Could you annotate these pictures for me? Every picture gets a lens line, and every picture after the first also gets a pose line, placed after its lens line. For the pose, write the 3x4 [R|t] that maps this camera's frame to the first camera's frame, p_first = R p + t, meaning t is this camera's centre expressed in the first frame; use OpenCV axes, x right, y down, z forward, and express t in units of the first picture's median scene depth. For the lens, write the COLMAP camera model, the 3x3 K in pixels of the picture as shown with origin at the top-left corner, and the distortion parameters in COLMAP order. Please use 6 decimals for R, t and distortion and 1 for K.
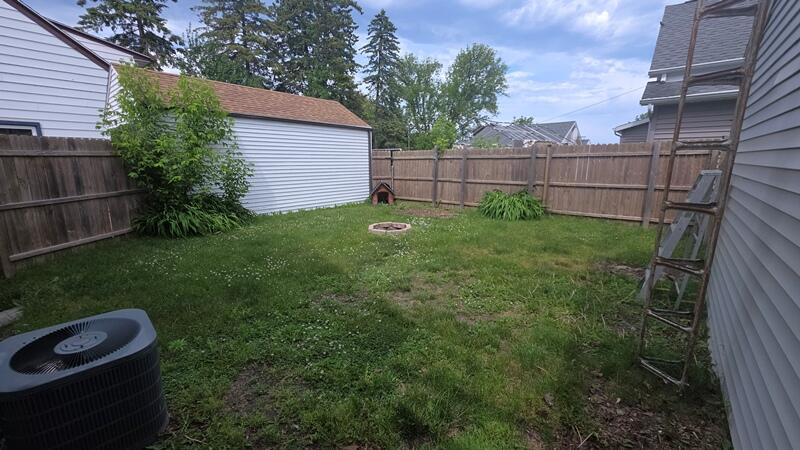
lens RADIAL K [[315.8, 0, 401.0], [0, 315.8, 223.6], [0, 0, 1]] dist [-0.002534, -0.000038]
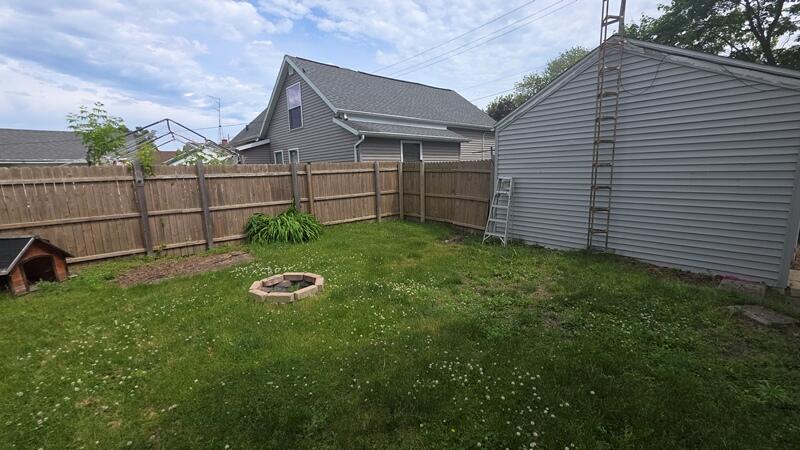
lens RADIAL K [[315.8, 0, 402.9], [0, 315.8, 225.6], [0, 0, 1]] dist [-0.002534, -0.000038]
pose [[0.162833, -0.167287, 0.972369, -0.518042], [0.223298, 0.966199, 0.128832, -0.114238], [-0.961053, 0.196150, 0.194684, 0.550046]]
